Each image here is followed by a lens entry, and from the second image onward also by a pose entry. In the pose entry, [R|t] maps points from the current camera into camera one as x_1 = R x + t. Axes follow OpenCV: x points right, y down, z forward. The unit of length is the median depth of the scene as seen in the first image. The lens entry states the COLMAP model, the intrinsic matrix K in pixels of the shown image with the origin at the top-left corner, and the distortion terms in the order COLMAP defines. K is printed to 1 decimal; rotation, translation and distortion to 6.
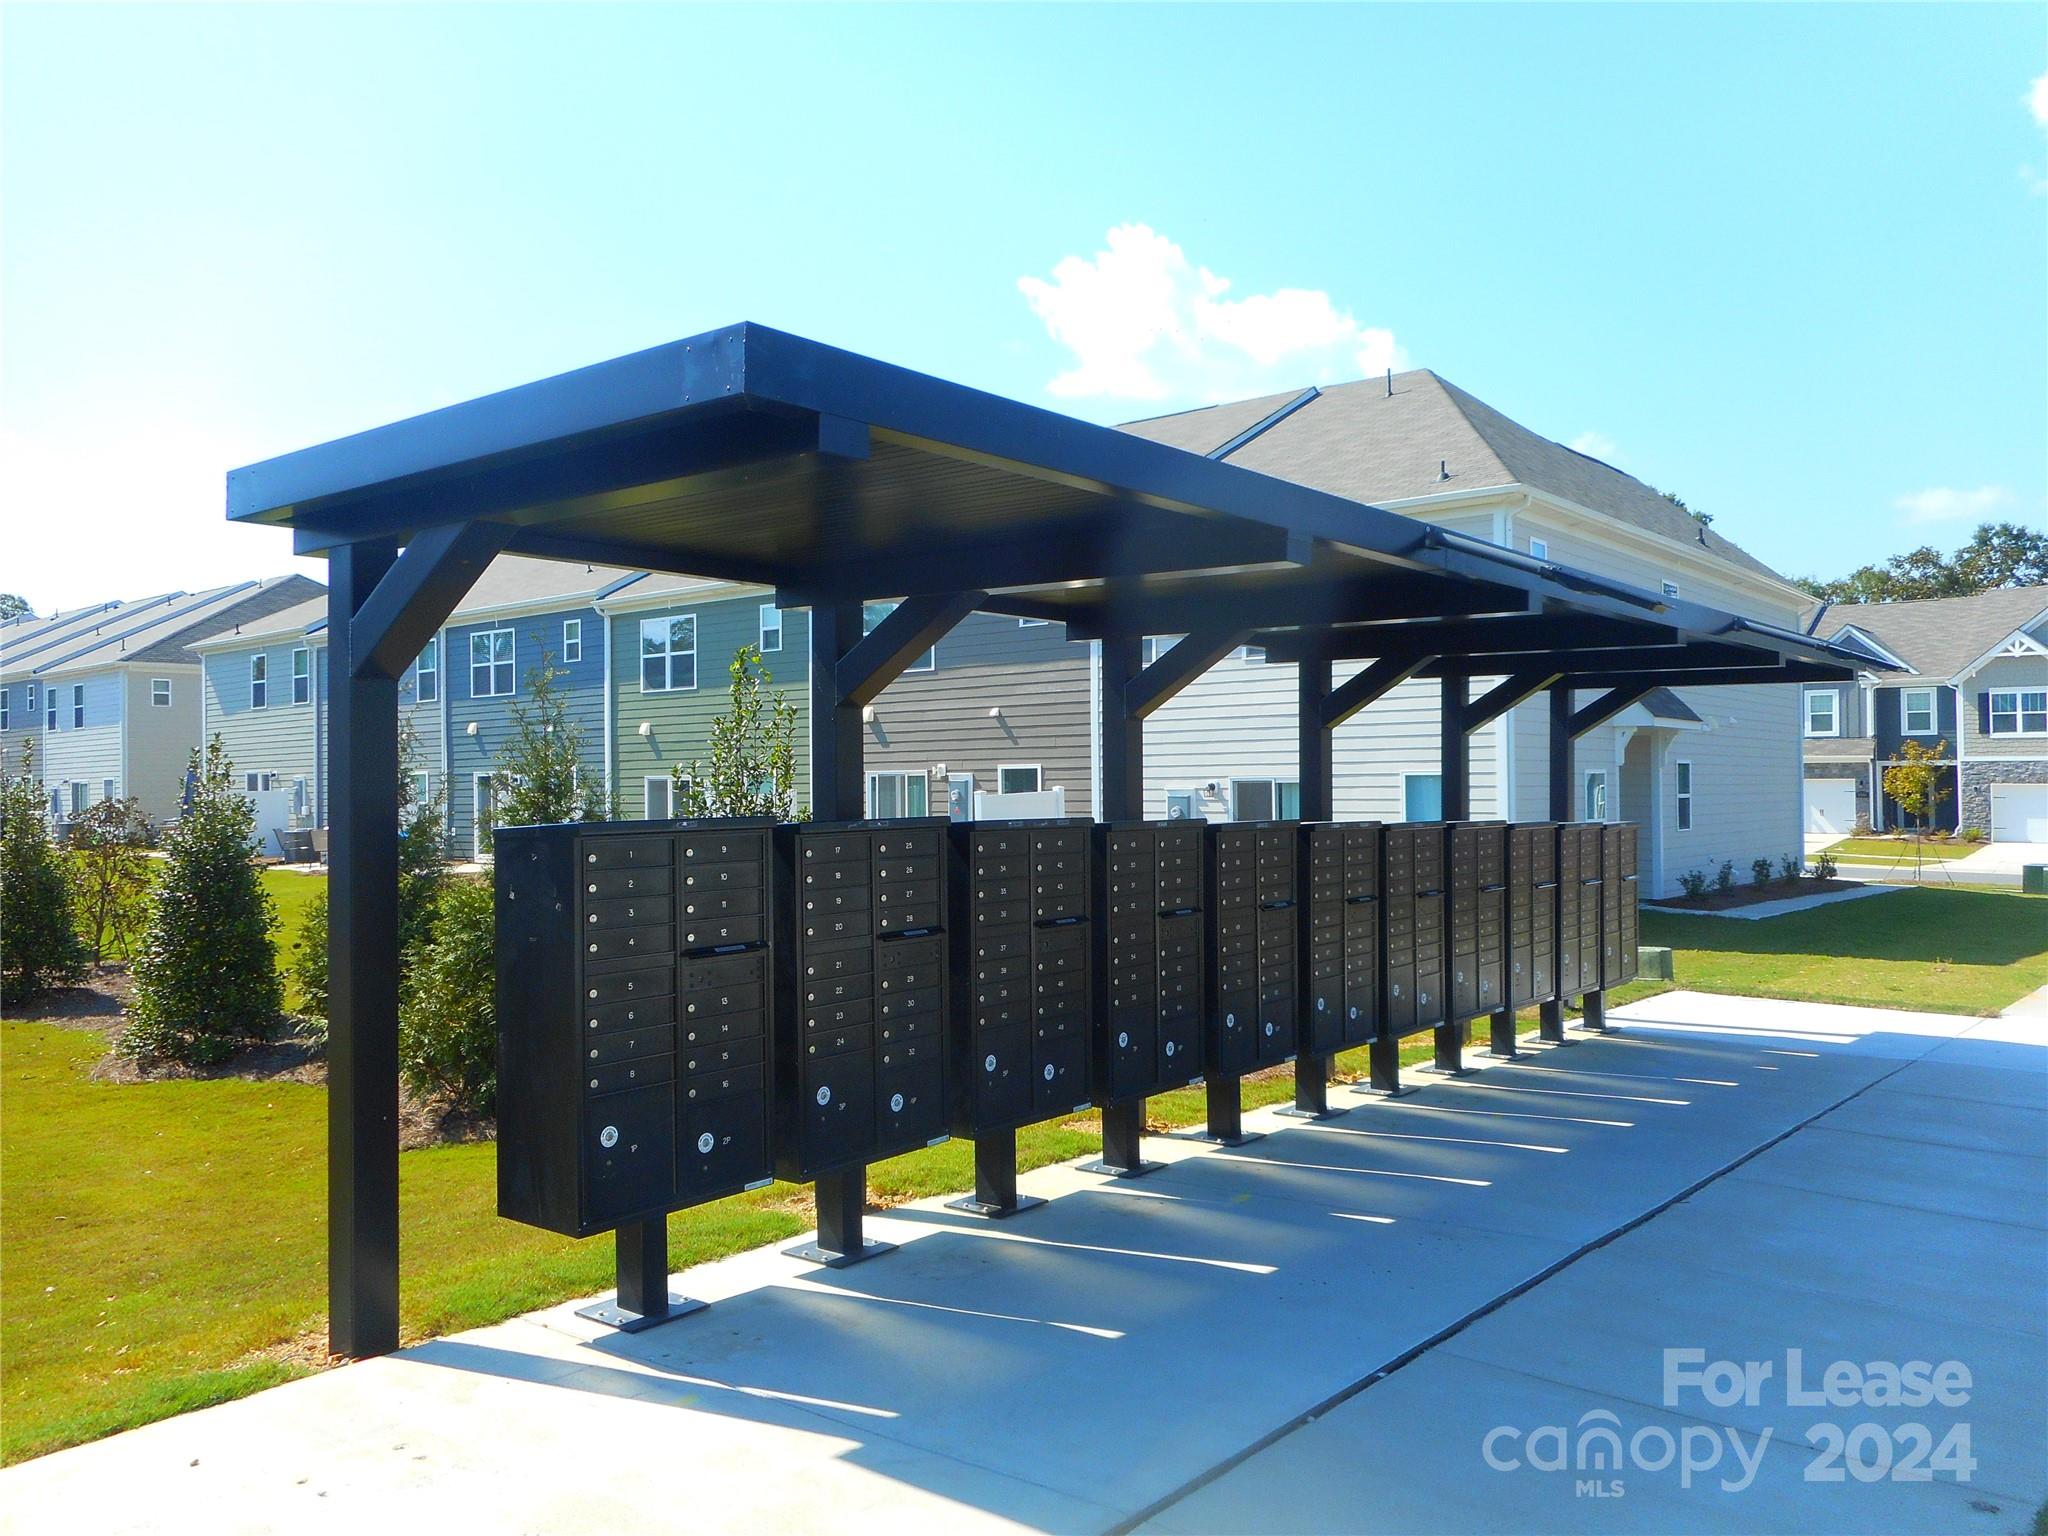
lens RADIAL K [[1565.8, 0, 993.8], [0, 1565.8, 741.6], [0, 0, 1]] dist [0.009165, 0.009577]
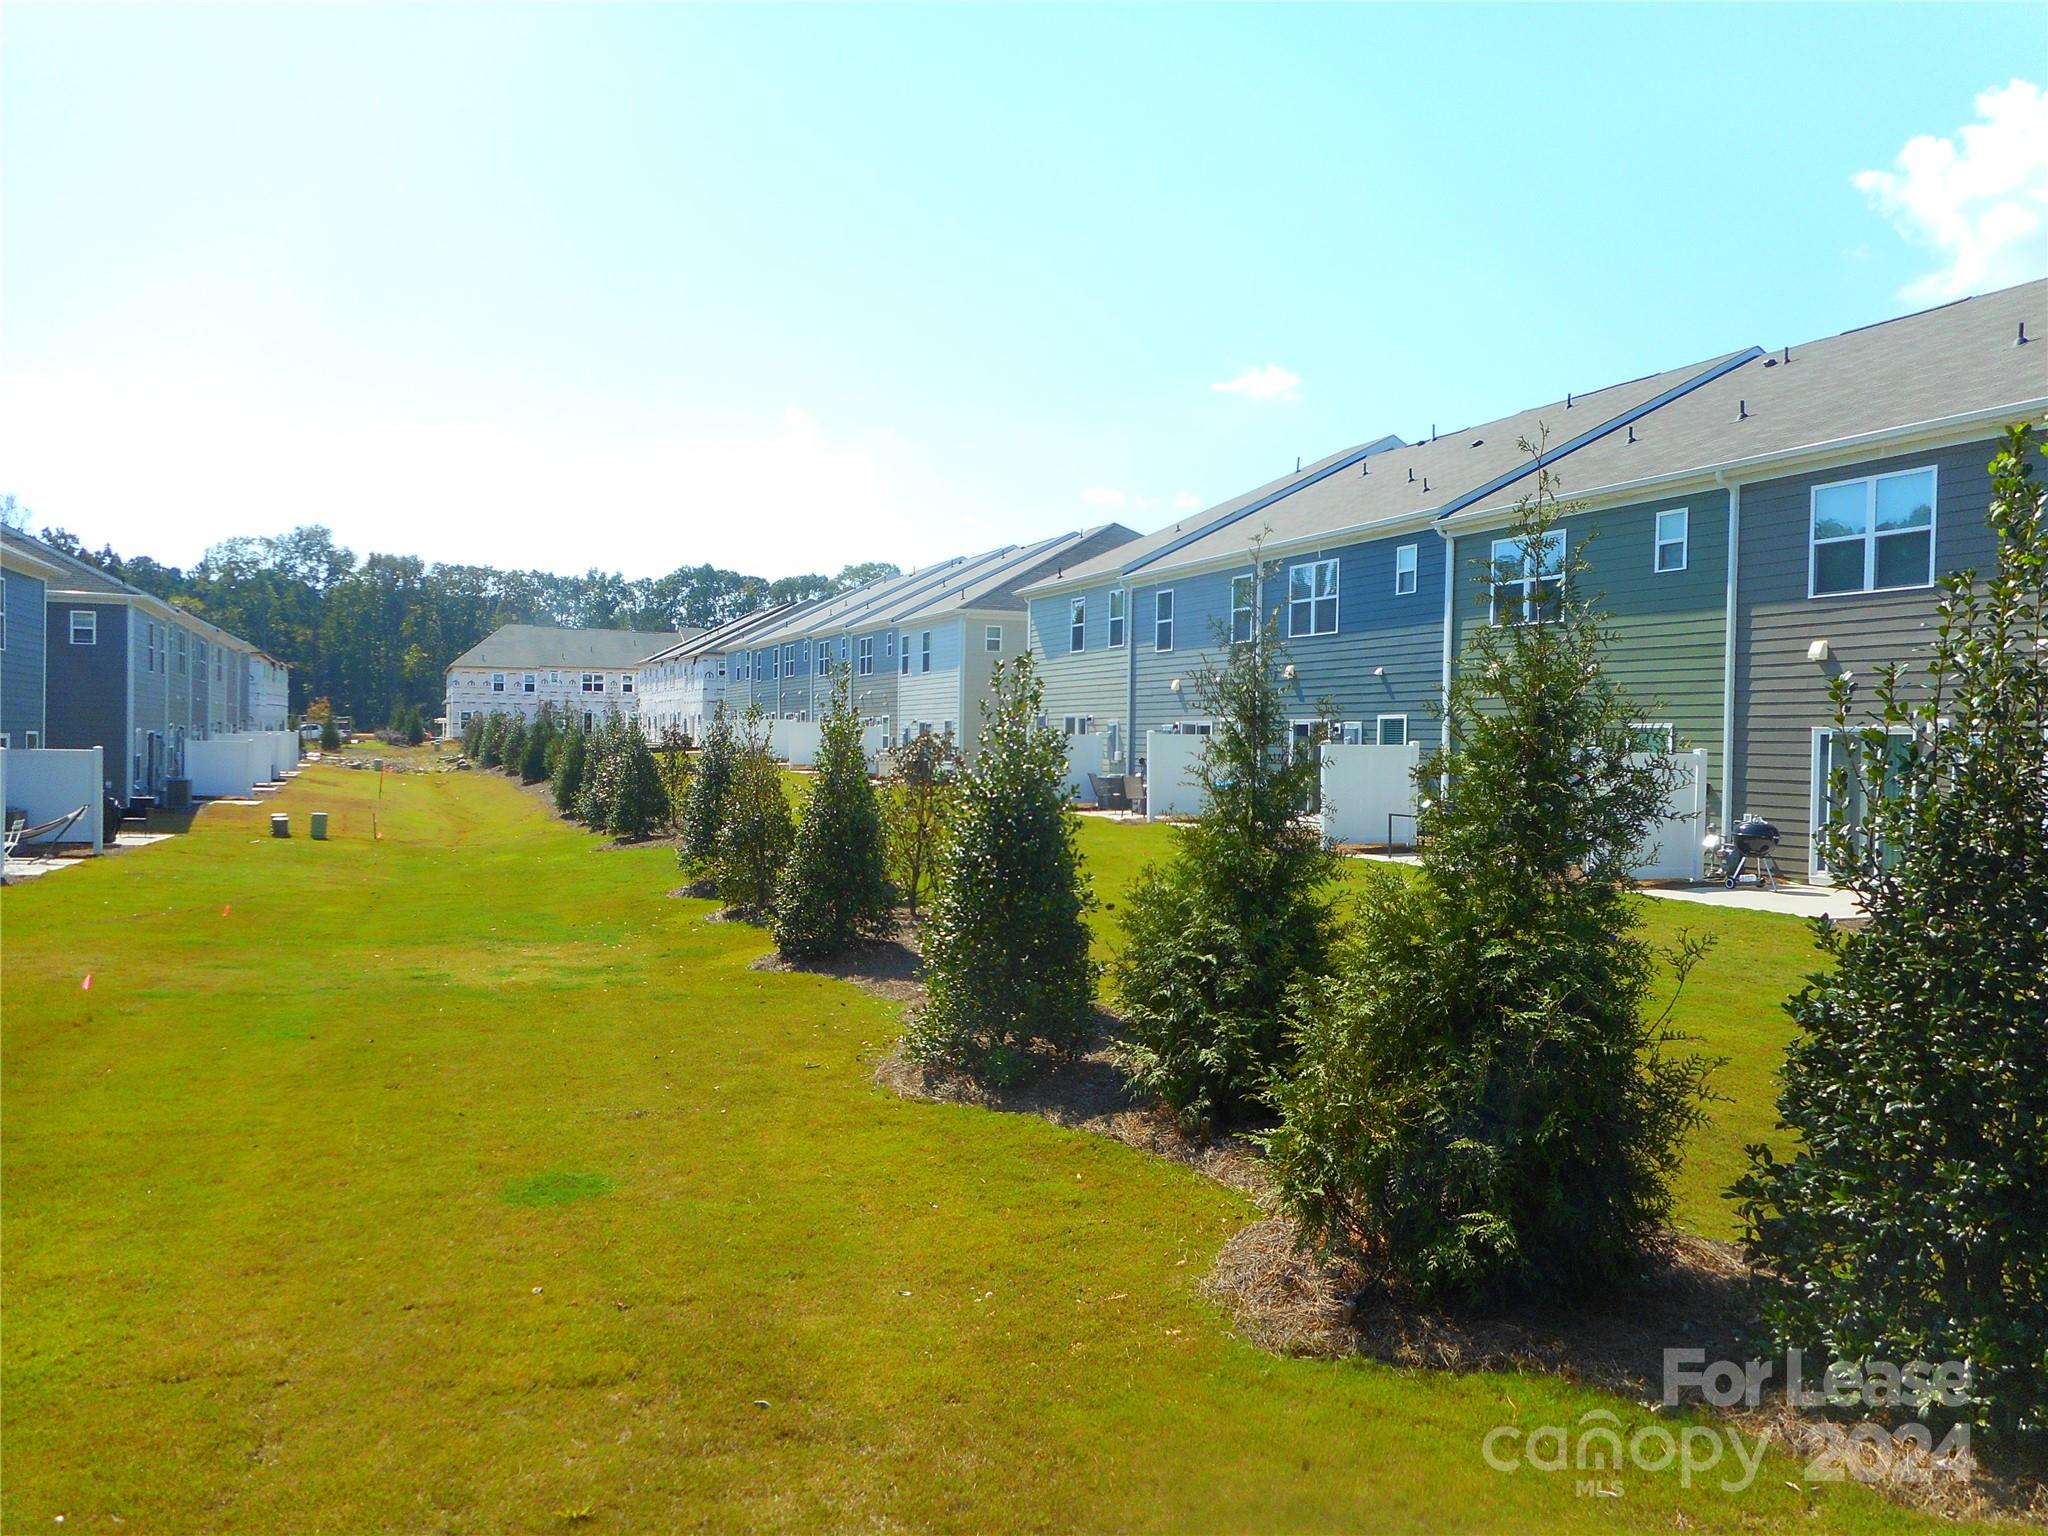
lens RADIAL K [[1565.8, 0, 1024.7], [0, 1565.8, 764.8], [0, 0, 1]] dist [0.009165, 0.009577]
pose [[0.890784, 0.037270, -0.452896, -0.099427], [-0.018550, 0.998783, 0.045707, 0.012204], [0.454048, -0.032314, 0.890391, 0.214858]]
